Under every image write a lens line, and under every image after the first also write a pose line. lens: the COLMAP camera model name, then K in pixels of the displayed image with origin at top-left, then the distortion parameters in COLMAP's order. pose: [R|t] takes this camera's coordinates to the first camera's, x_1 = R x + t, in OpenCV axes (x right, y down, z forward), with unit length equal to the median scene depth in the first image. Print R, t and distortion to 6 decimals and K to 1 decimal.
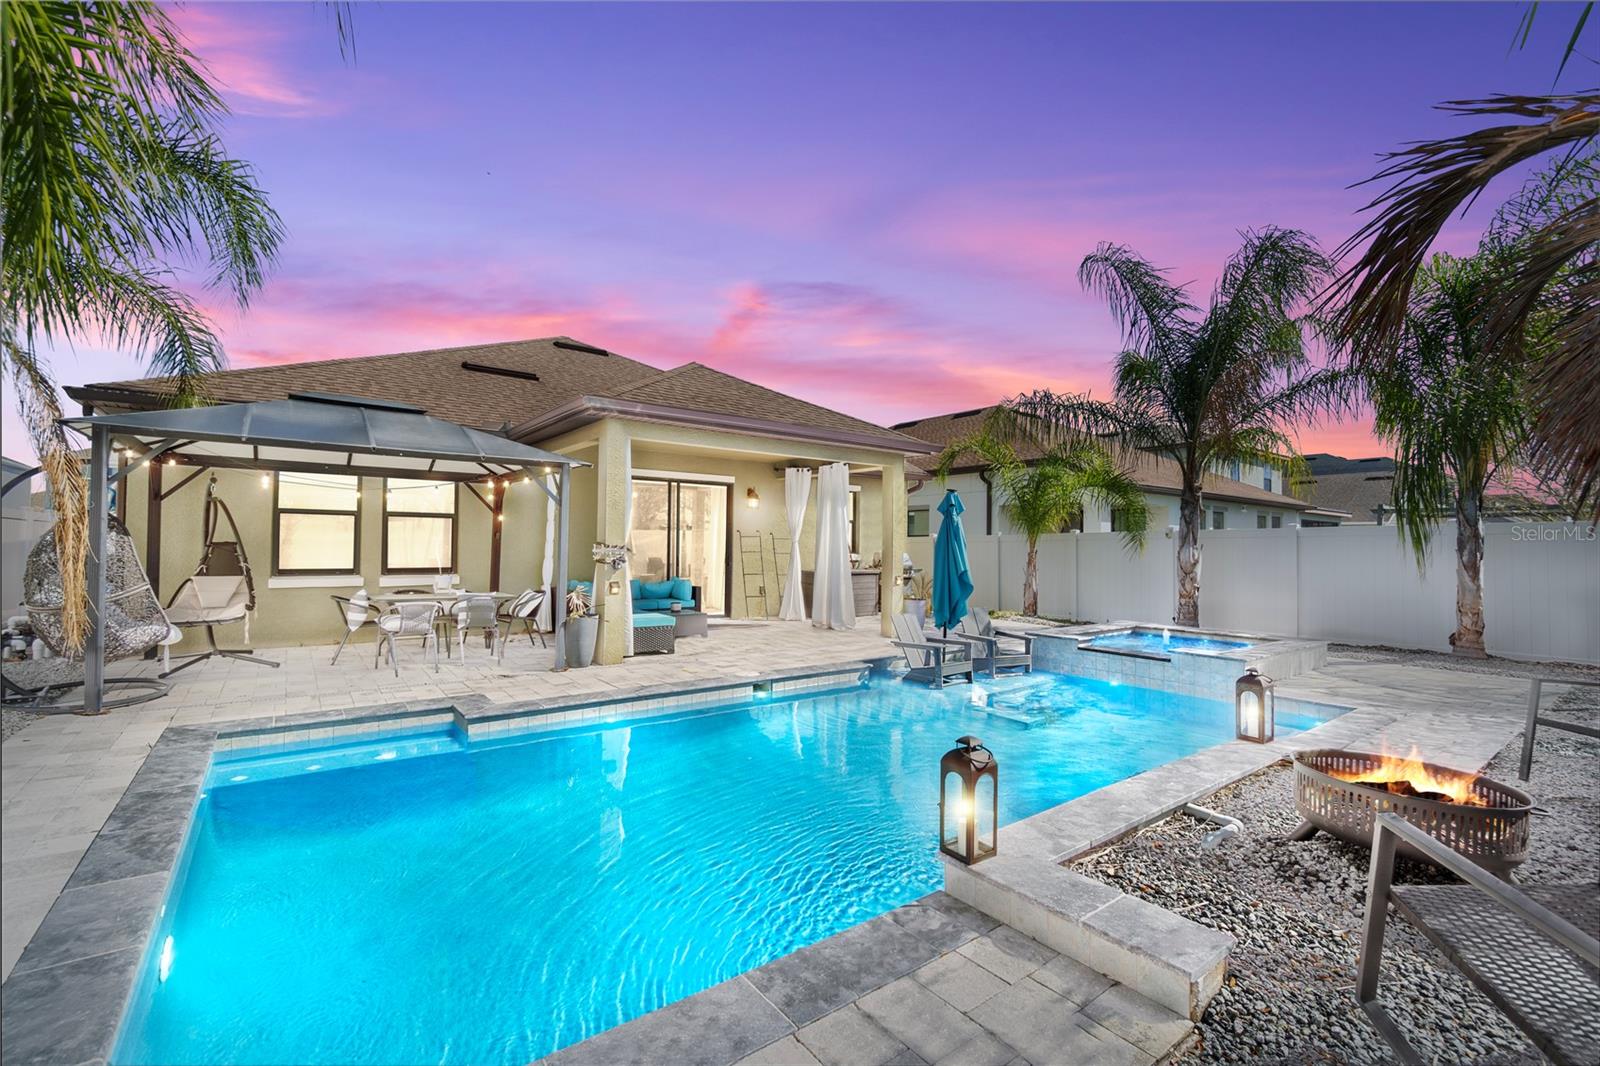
lens RADIAL K [[687.2, 0, 800.0], [0, 687.2, 533.0], [0, 0, 1]] dist [0.000507, 0.000181]
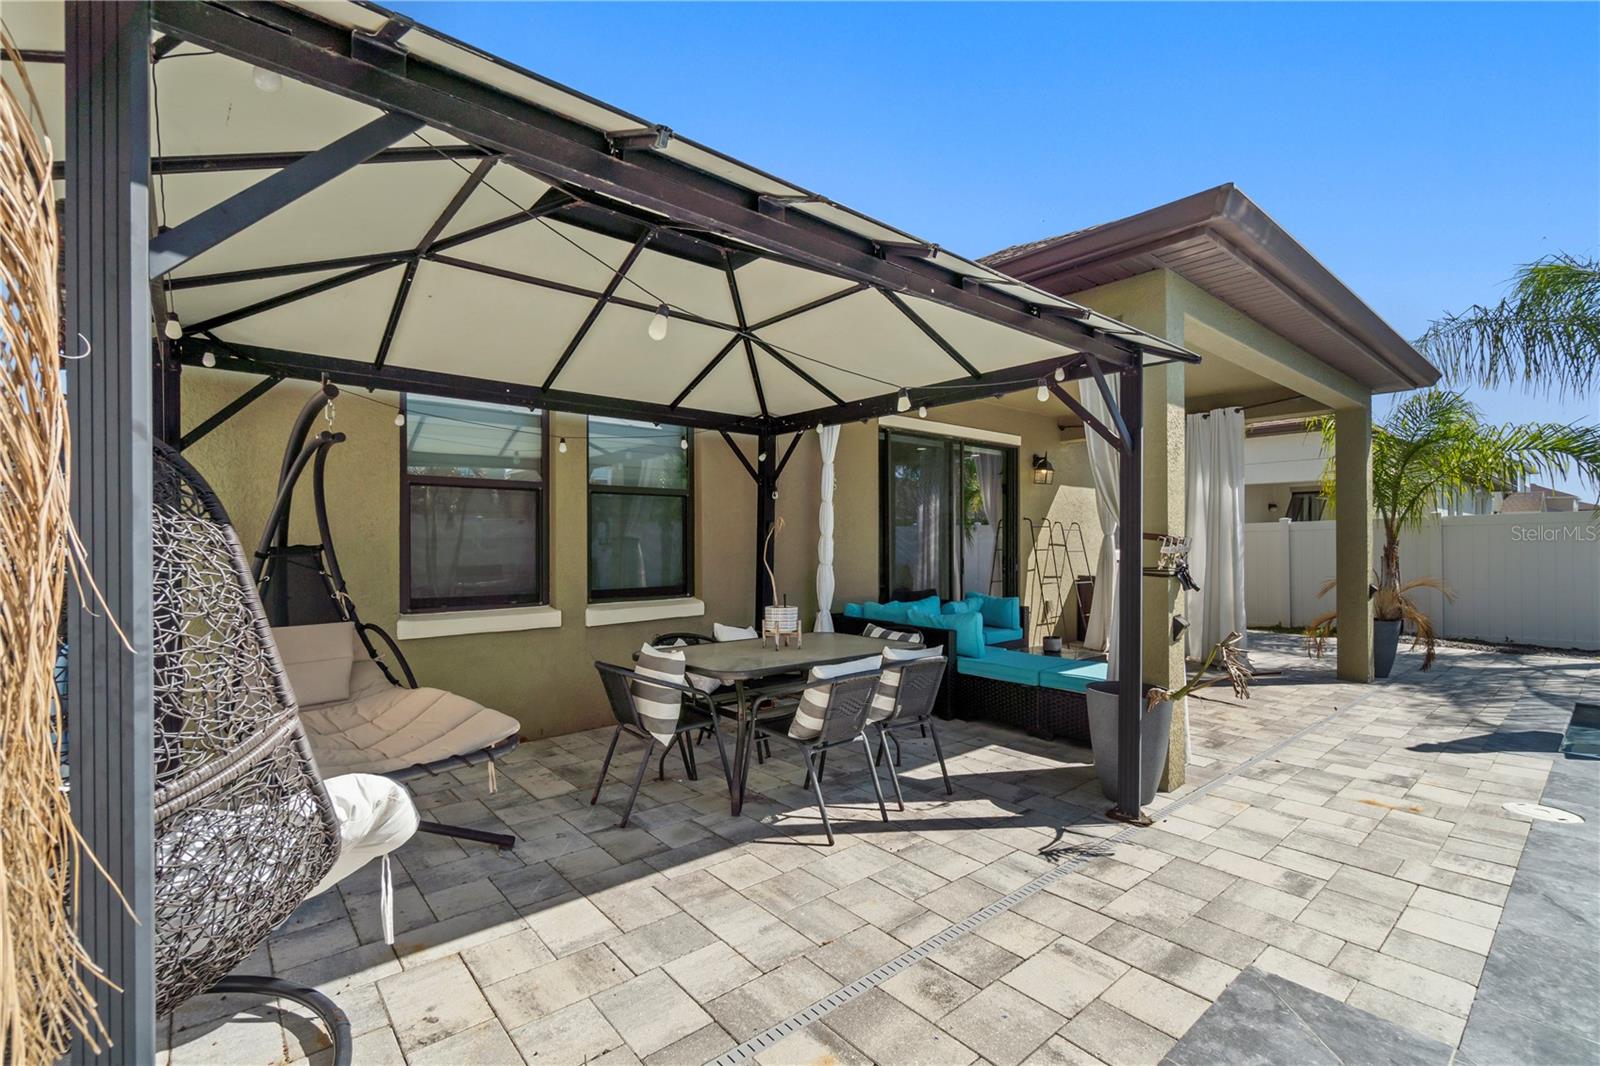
lens RADIAL K [[696.2, 0, 789.1], [0, 696.2, 540.3], [0, 0, 1]] dist [-0.000551, 0.000347]
pose [[0.998185, -0.015755, 0.058121, -0.532077], [0.014981, 0.999794, 0.013726, 0.008054], [-0.058326, -0.012830, 0.998215, 0.501946]]
